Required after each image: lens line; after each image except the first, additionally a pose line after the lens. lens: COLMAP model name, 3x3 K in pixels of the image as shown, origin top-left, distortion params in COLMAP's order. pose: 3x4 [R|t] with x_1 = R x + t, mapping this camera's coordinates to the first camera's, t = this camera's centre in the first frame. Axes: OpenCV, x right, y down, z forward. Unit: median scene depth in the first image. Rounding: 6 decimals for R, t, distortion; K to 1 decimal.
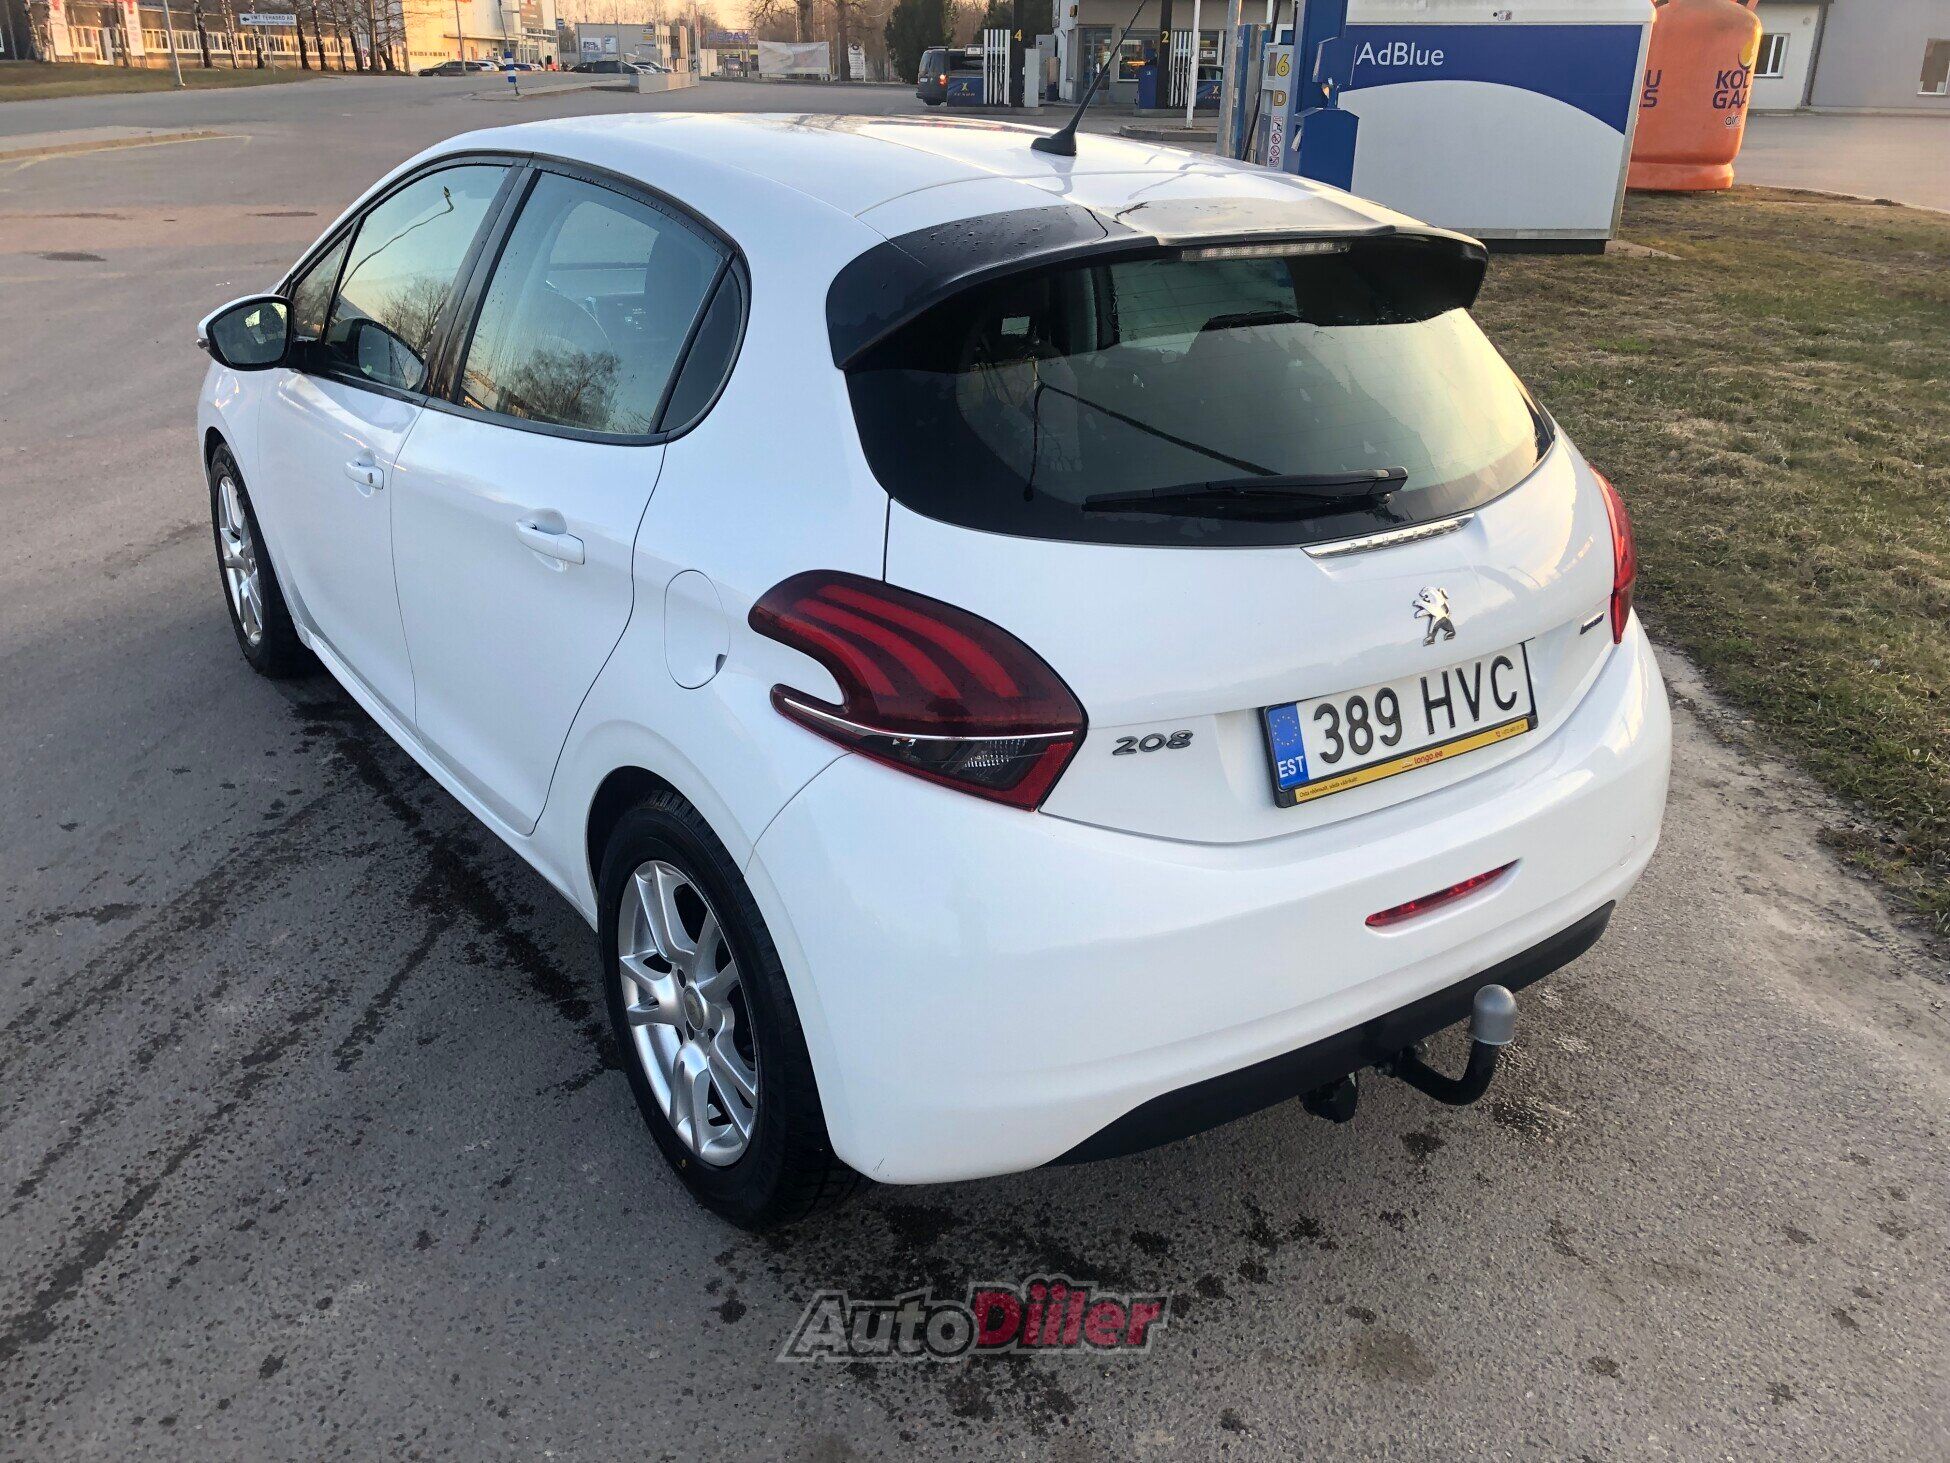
lens RADIAL K [[1588.4, 0, 970.7], [0, 1588.4, 725.7], [0, 0, 1]] dist [0.126384, -0.155713]
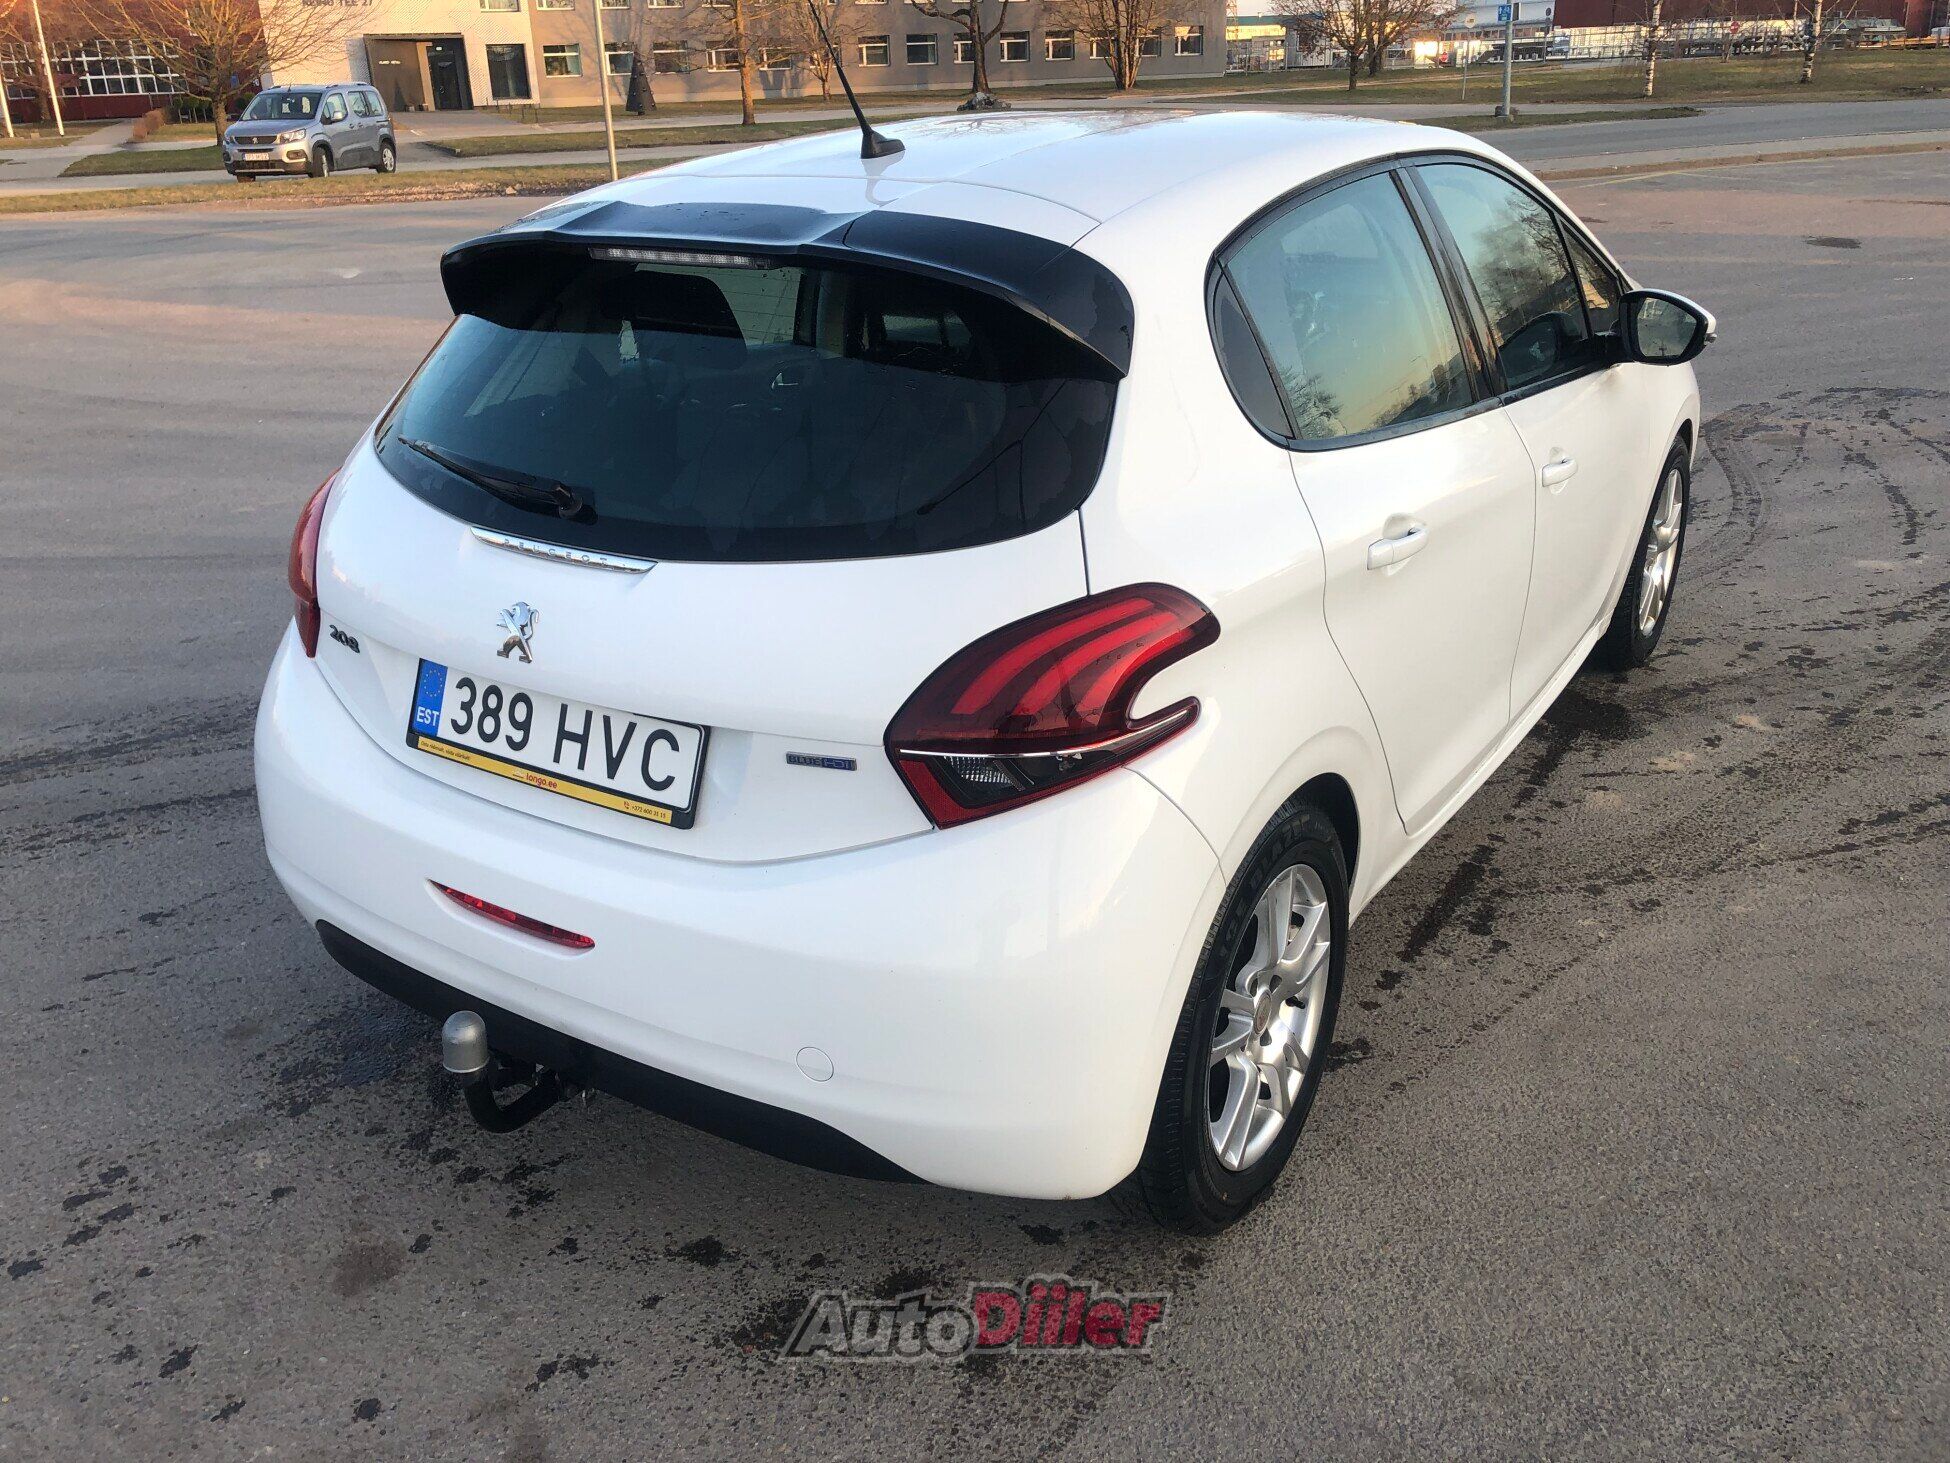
lens RADIAL K [[1588.4, 0, 970.7], [0, 1588.4, 725.7], [0, 0, 1]] dist [0.126384, -0.155713]
pose [[0.348699, 0.324472, -0.879276, 1.223489], [-0.320535, 0.922875, 0.213445, -0.303171], [0.880719, 0.207410, 0.425810, 0.809807]]
